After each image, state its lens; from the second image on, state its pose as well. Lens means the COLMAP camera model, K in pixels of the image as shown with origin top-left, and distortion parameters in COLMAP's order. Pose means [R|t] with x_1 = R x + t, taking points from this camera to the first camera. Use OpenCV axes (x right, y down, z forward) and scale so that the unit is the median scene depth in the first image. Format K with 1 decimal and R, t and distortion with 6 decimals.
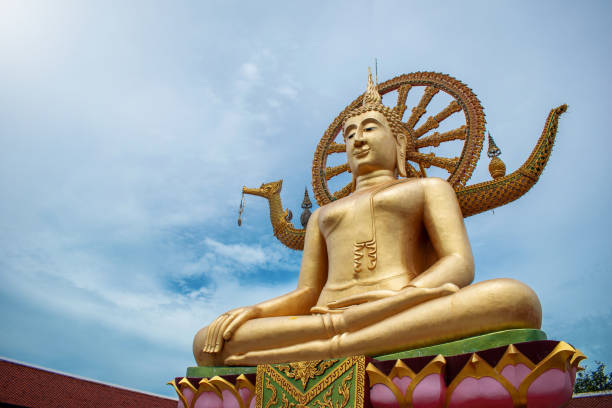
lens RADIAL K [[477.3, 0, 306.0], [0, 477.3, 204.0], [0, 0, 1]] dist [-0.101408, -0.000623]
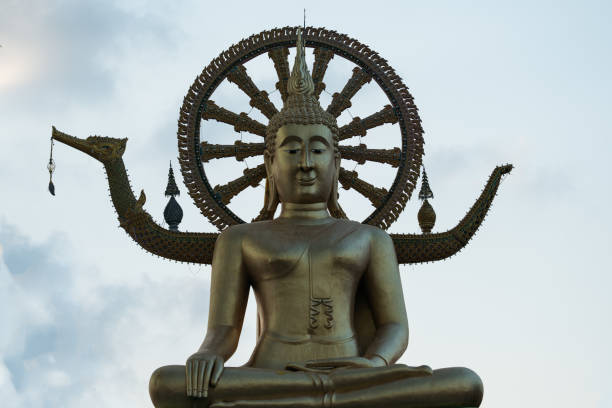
lens RADIAL K [[2244.2, 0, 306.0], [0, 2244.2, 204.0], [0, 0, 1]] dist [0.049938, 0.960219]
pose [[0.799294, 0.119008, 0.589039, -2.231005], [-0.265762, 0.949134, 0.168864, -0.738417], [-0.538980, -0.291516, 0.790265, -2.180354]]
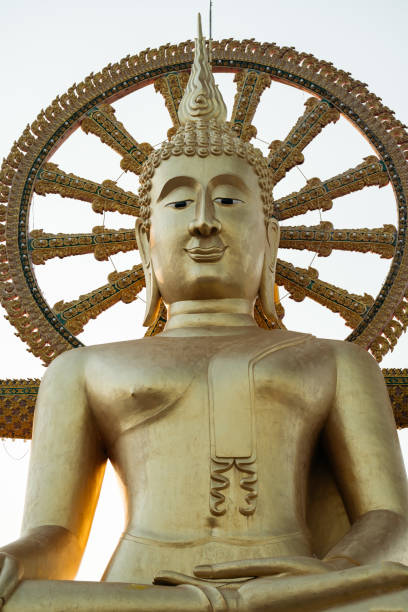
lens RADIAL K [[2244.2, 0, 204.0], [0, 2244.2, 306.0], [0, 0, 1]] dist [0.049938, 0.960219]
pose [[0.858407, 0.188108, 0.477235, -0.878535], [-0.214725, 0.976674, 0.001260, -0.058911], [-0.465866, -0.103556, 0.878775, -0.861084]]
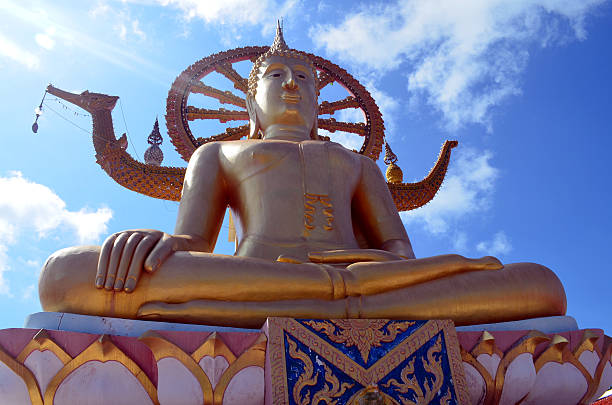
lens RADIAL K [[477.3, 0, 306.0], [0, 477.3, 202.5], [0, 0, 1]] dist [-0.101408, -0.000623]
pose [[0.724915, 0.317627, 0.611237, -0.298509], [-0.269976, 0.947361, -0.172107, 0.192268], [-0.633728, -0.040256, 0.772508, 0.347724]]
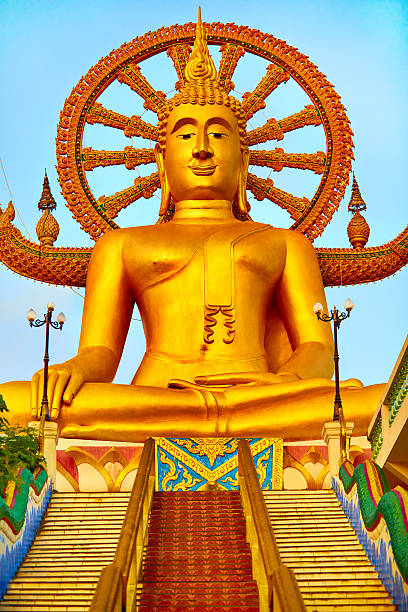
lens RADIAL K [[1546.0, 0, 204.0], [0, 1546.0, 306.0], [0, 0, 1]] dist [-0.021792, -0.016944]
pose [[0.837311, 0.170607, 0.519426, -0.989361], [-0.244508, 0.966612, 0.076658, -0.085970], [-0.489006, -0.191191, 0.851070, -0.917004]]
